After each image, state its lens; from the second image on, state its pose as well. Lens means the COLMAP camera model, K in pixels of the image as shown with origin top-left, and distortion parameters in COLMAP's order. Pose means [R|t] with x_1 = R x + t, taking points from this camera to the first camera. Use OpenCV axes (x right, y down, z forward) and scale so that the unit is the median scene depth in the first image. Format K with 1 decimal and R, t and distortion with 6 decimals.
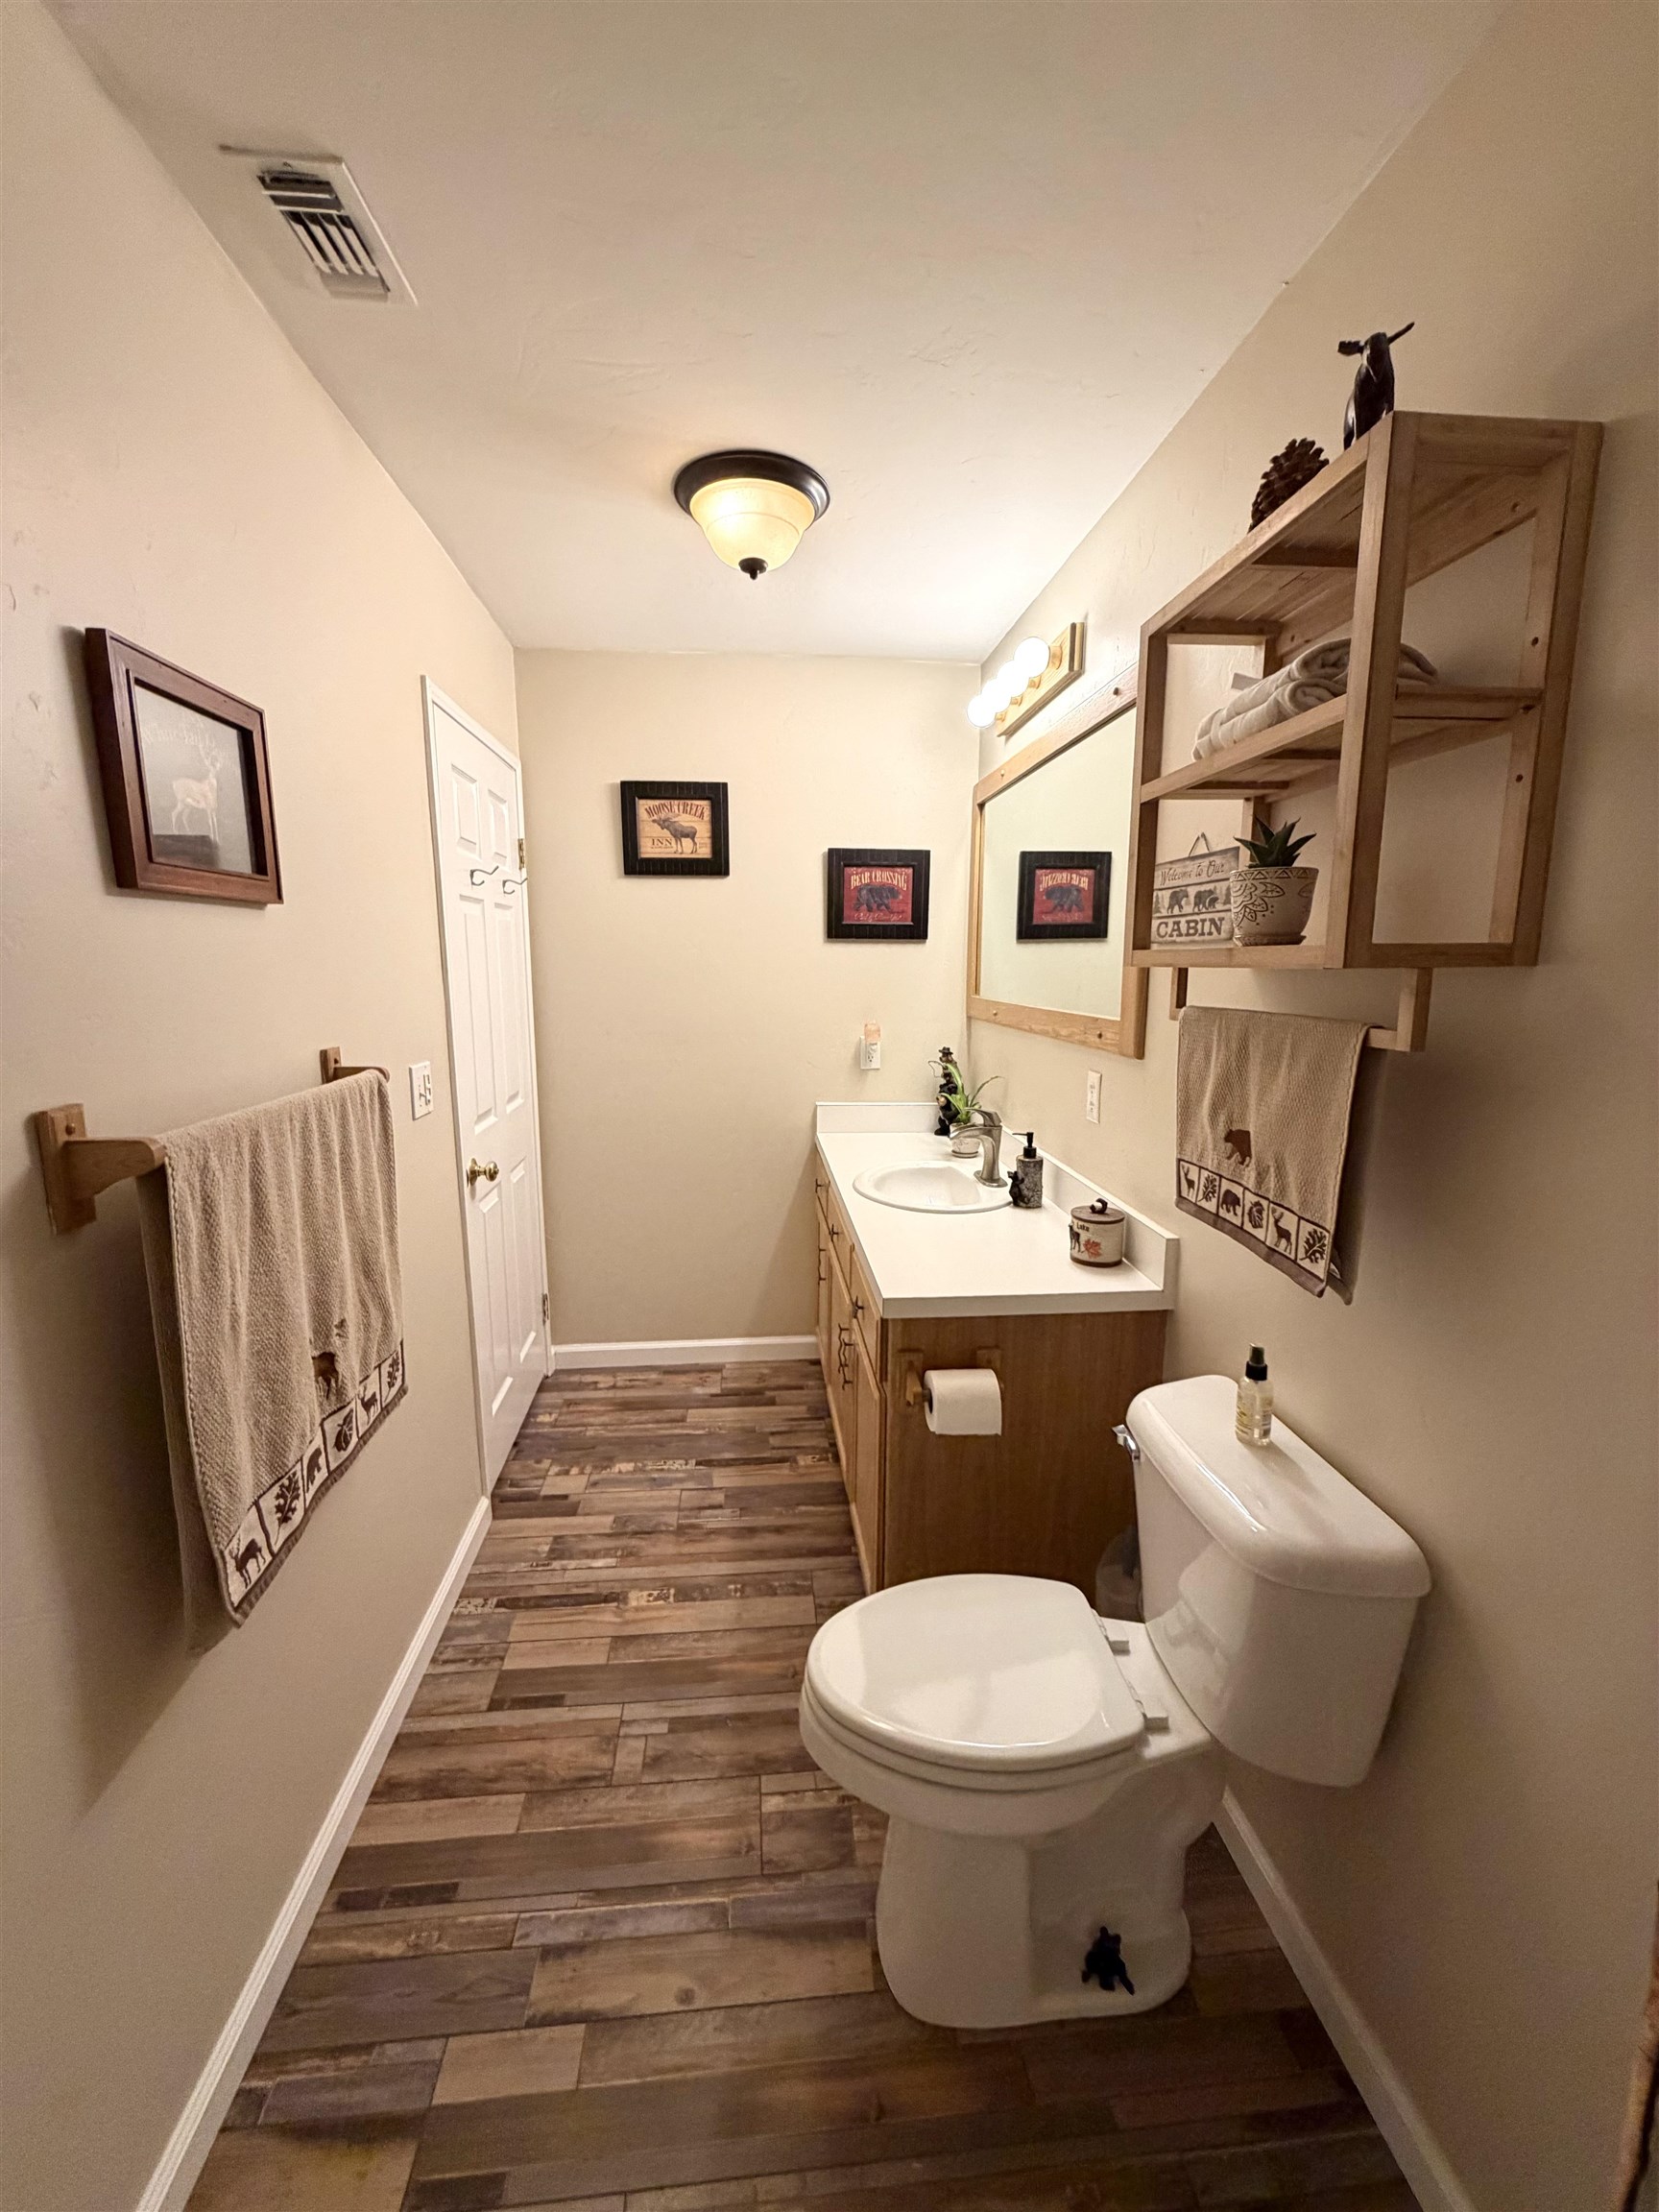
lens RADIAL K [[881.8, 0, 825.9], [0, 881.8, 1096.3], [0, 0, 1]] dist [0.000698, -0.000066]
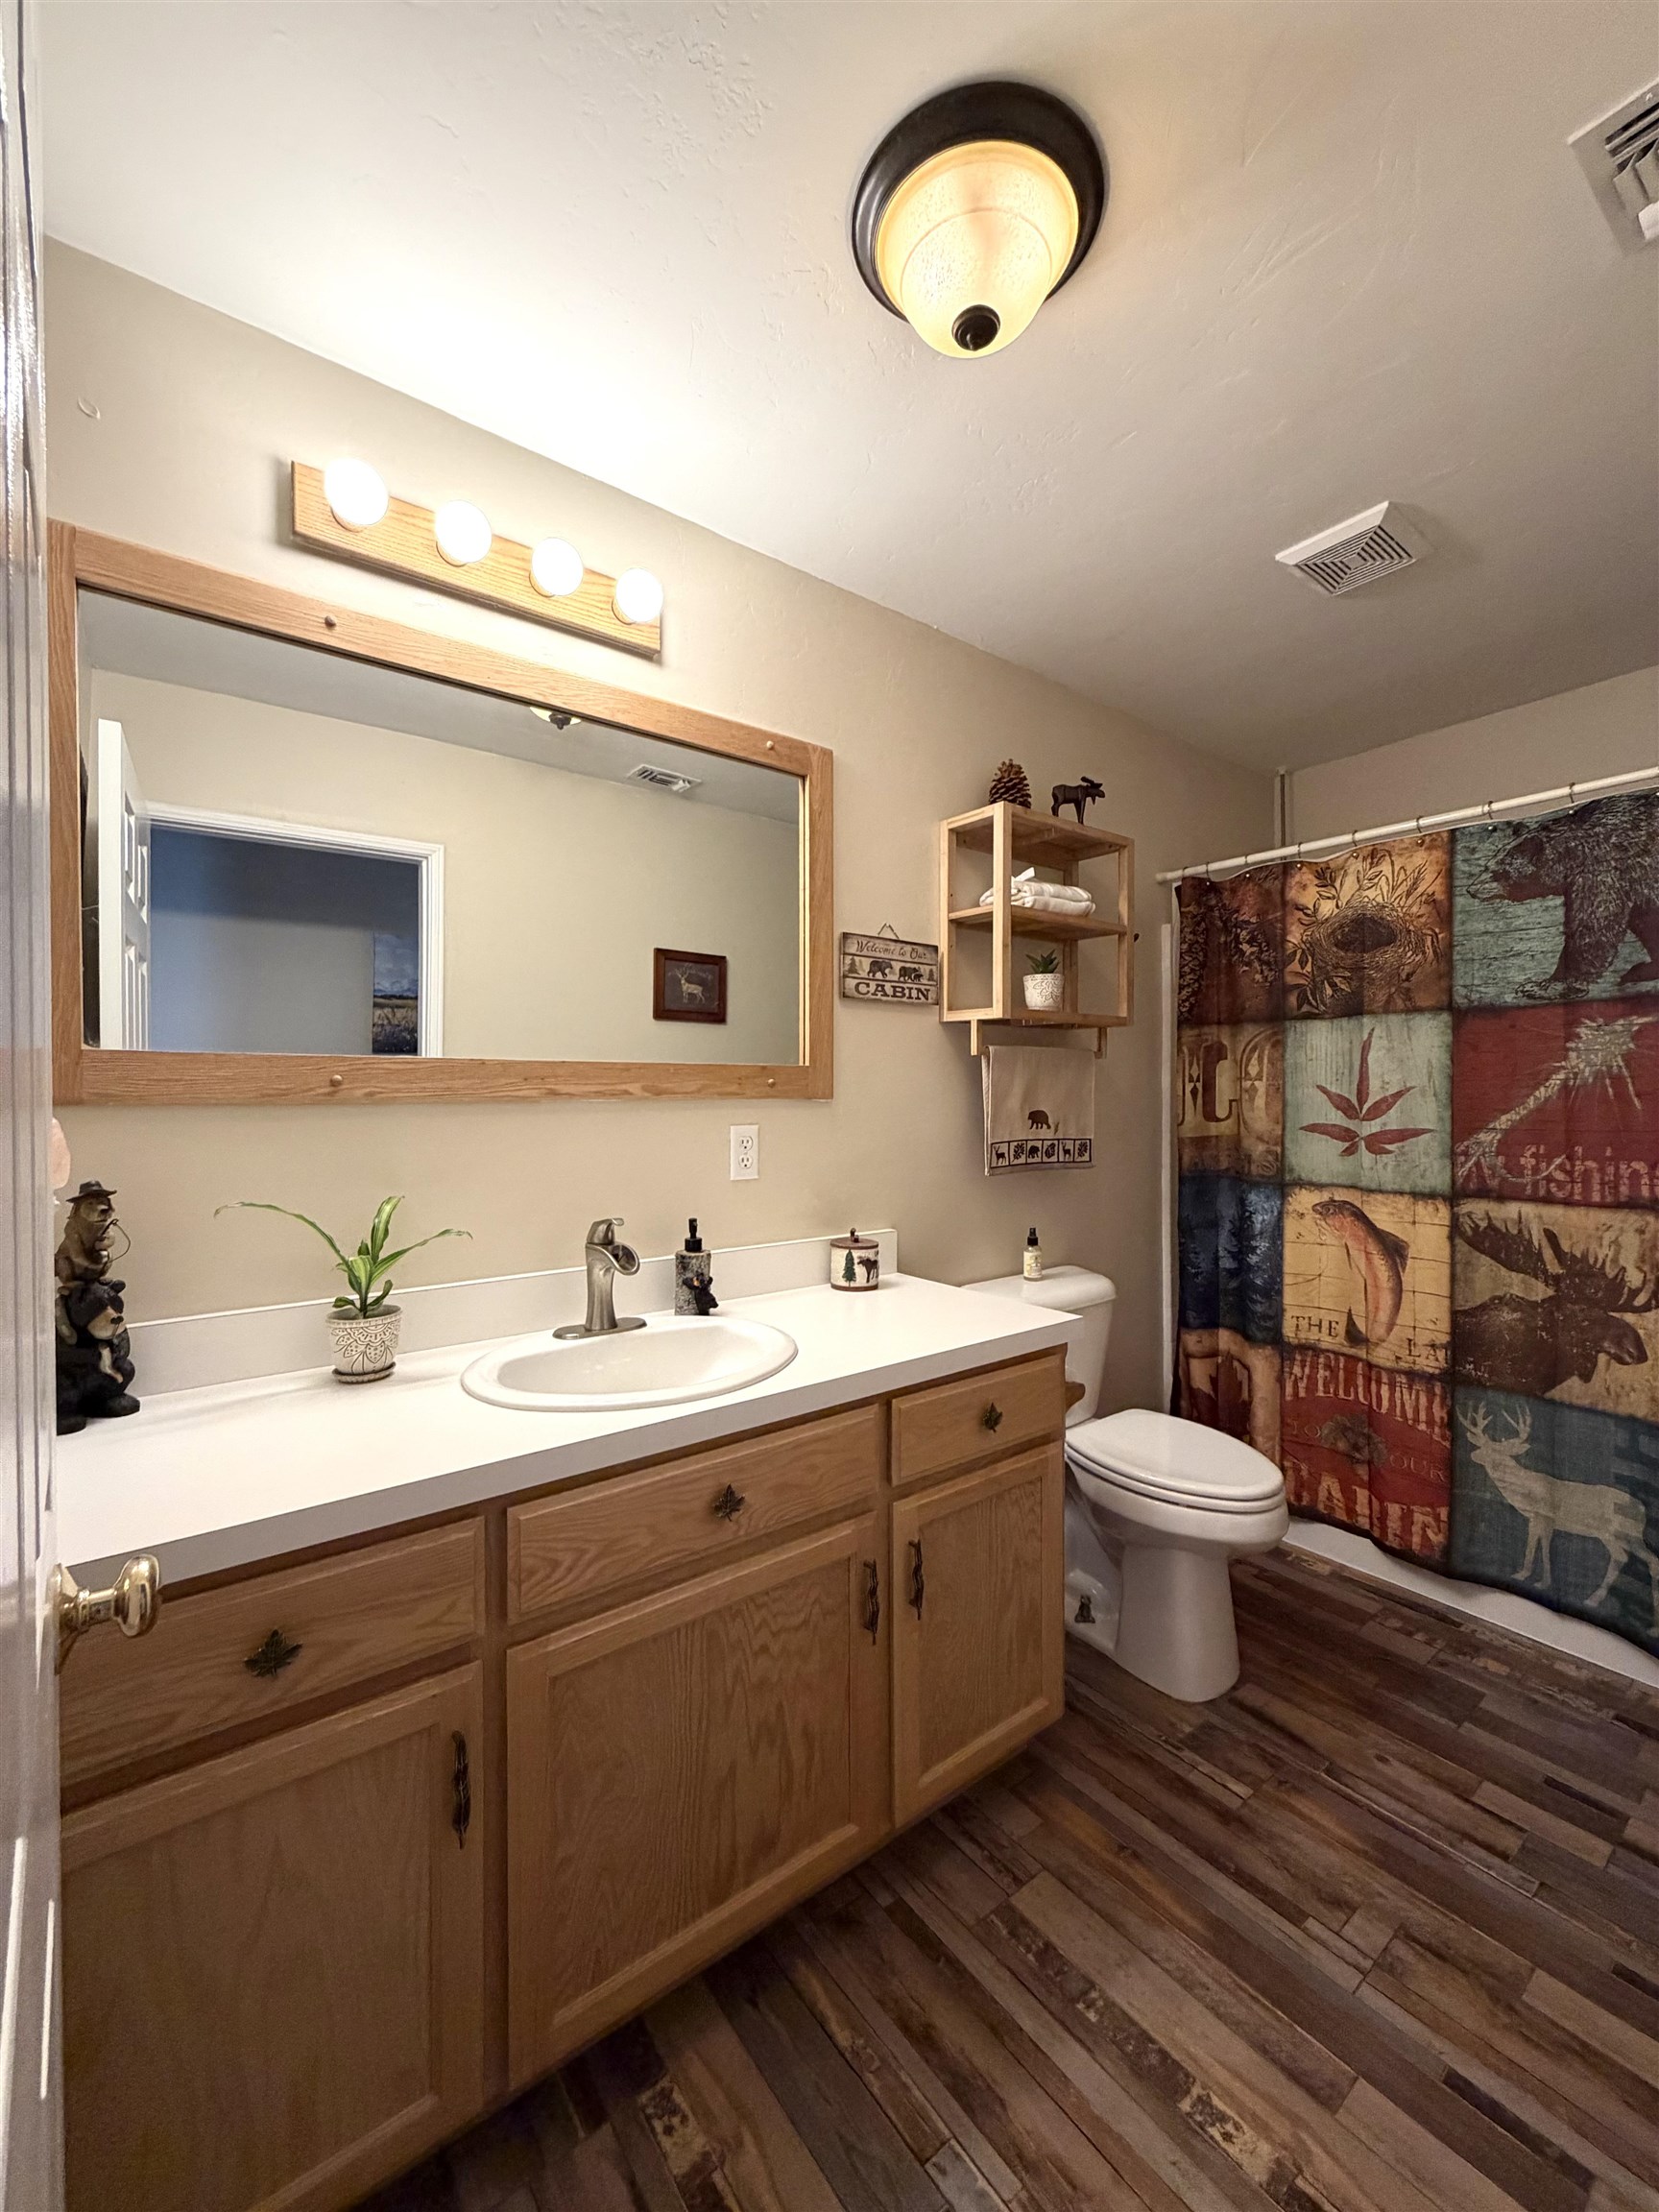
lens RADIAL K [[881.8, 0, 831.6], [0, 881.8, 1105.6], [0, 0, 1]] dist [0.000698, -0.000066]
pose [[-0.534527, -0.011879, 0.845068, -0.628404], [0.130148, 0.986817, 0.096194, -0.150095], [-0.835070, 0.161402, -0.525934, 1.692068]]
